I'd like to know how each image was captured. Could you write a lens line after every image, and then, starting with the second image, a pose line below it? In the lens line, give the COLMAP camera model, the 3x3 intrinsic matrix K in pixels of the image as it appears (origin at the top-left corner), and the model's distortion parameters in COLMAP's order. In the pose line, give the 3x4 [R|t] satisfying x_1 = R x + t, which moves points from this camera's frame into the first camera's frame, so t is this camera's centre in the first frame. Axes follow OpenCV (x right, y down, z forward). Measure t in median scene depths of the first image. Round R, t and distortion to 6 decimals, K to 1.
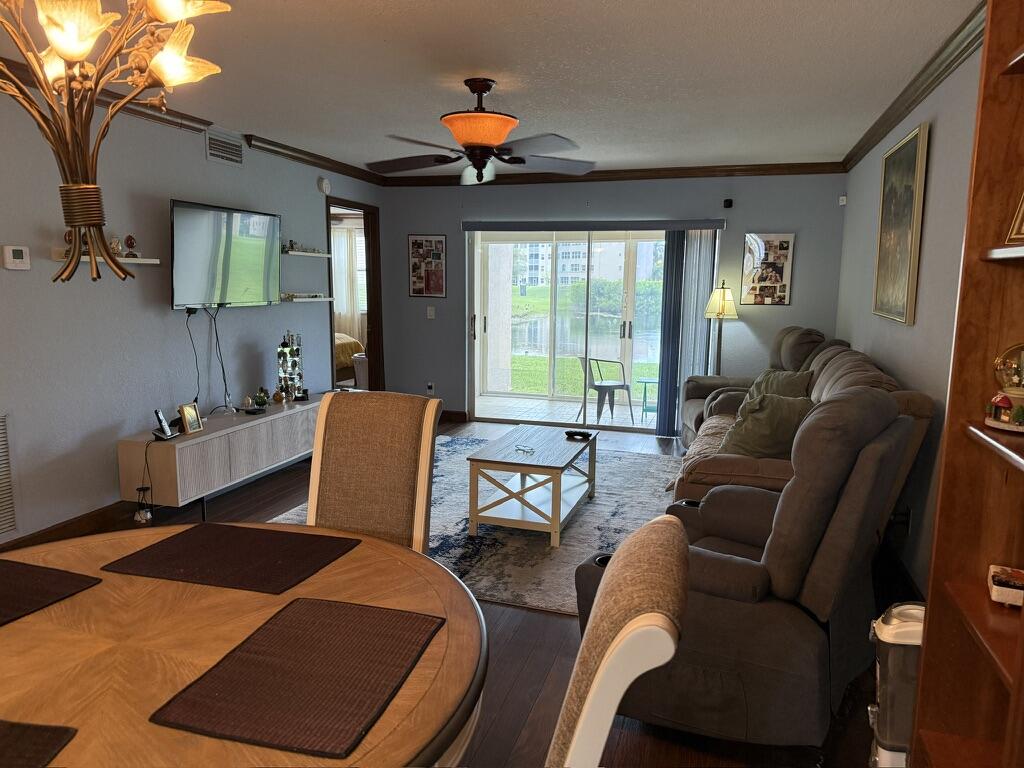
lens RADIAL K [[714.9, 0, 512.0], [0, 714.9, 384.0], [0, 0, 1]] dist [0.170914, -0.357453]
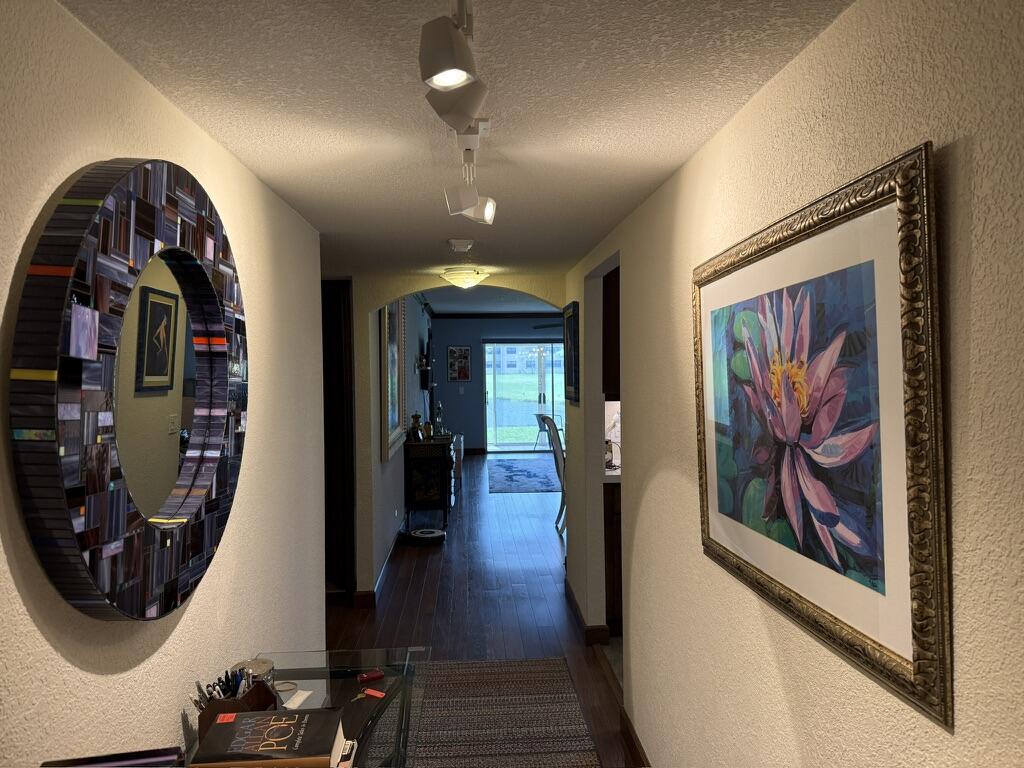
lens RADIAL K [[729.0, 0, 506.3], [0, 729.0, 380.3], [0, 0, 1]] dist [0.104230, -0.157715]
pose [[0.938783, -0.026873, 0.343460, -0.700344], [0.066325, 0.992401, -0.103639, 0.071687], [-0.338065, 0.120075, 0.933431, -0.751849]]
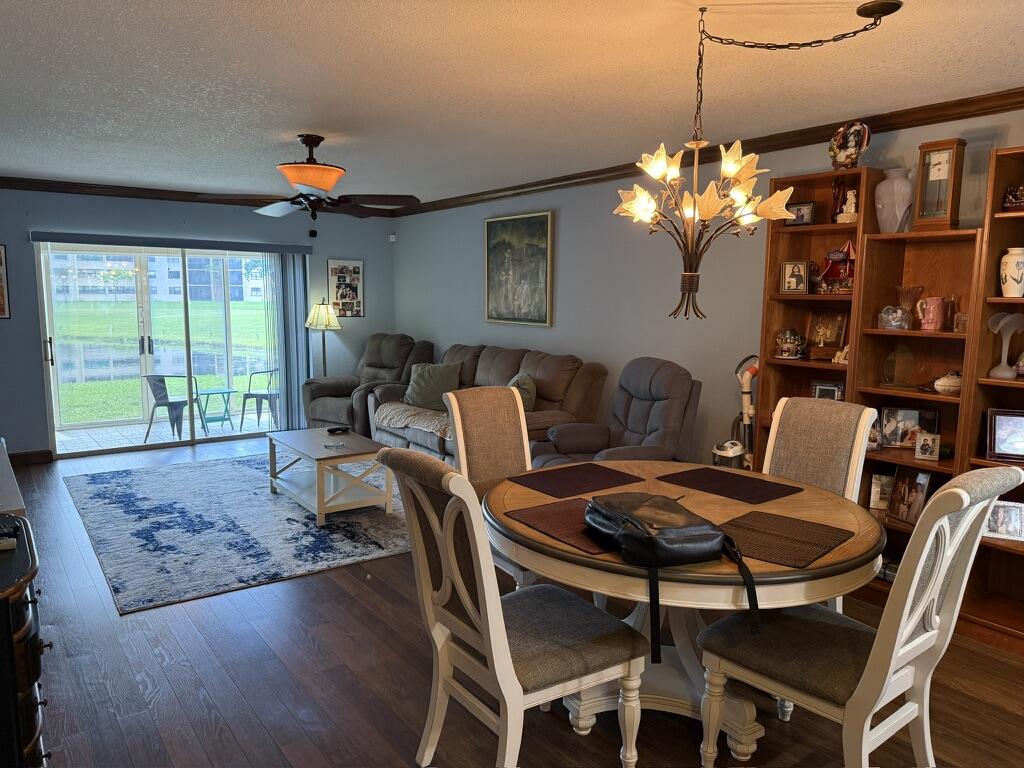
lens RADIAL K [[729.0, 0, 506.3], [0, 729.0, 380.3], [0, 0, 1]] dist [0.104230, -0.157715]
pose [[0.603962, -0.100383, 0.790667, -0.496390], [0.113008, 0.992800, 0.039722, -0.020737], [-0.788961, 0.065361, 0.610957, 0.024144]]
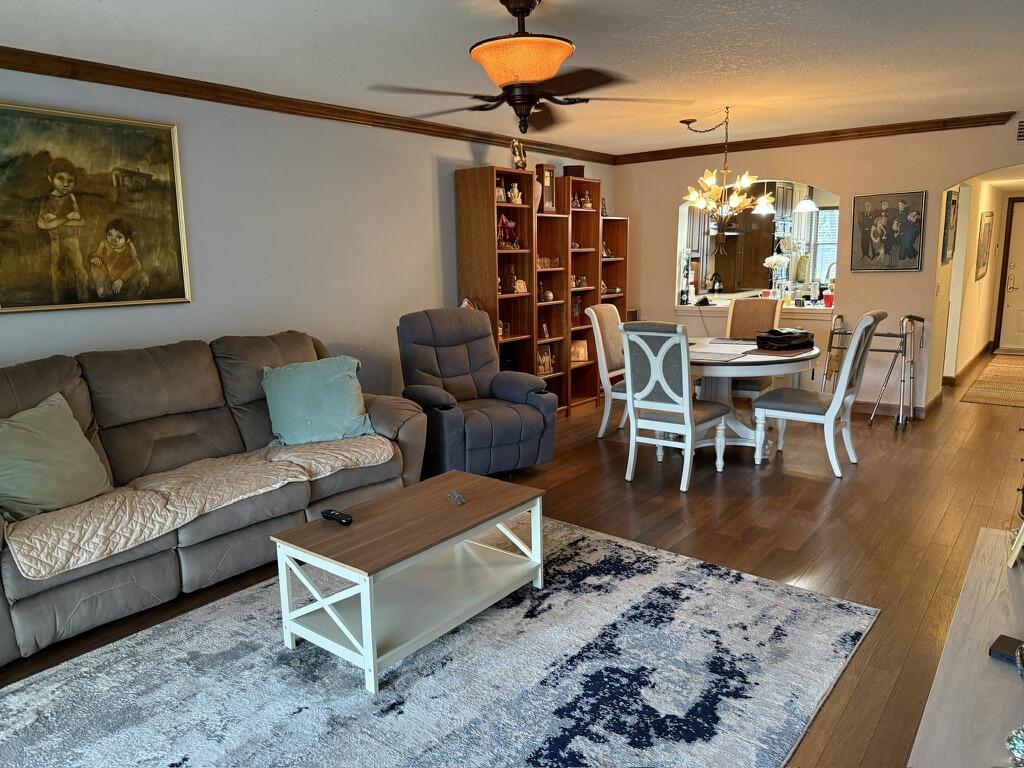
lens RADIAL K [[729.0, 0, 506.3], [0, 729.0, 380.3], [0, 0, 1]] dist [0.104230, -0.157715]
pose [[-0.935962, -0.050923, 0.348399, -0.185070], [0.062179, 0.950031, 0.305901, -0.162147], [-0.346567, 0.307975, -0.886026, 1.056935]]
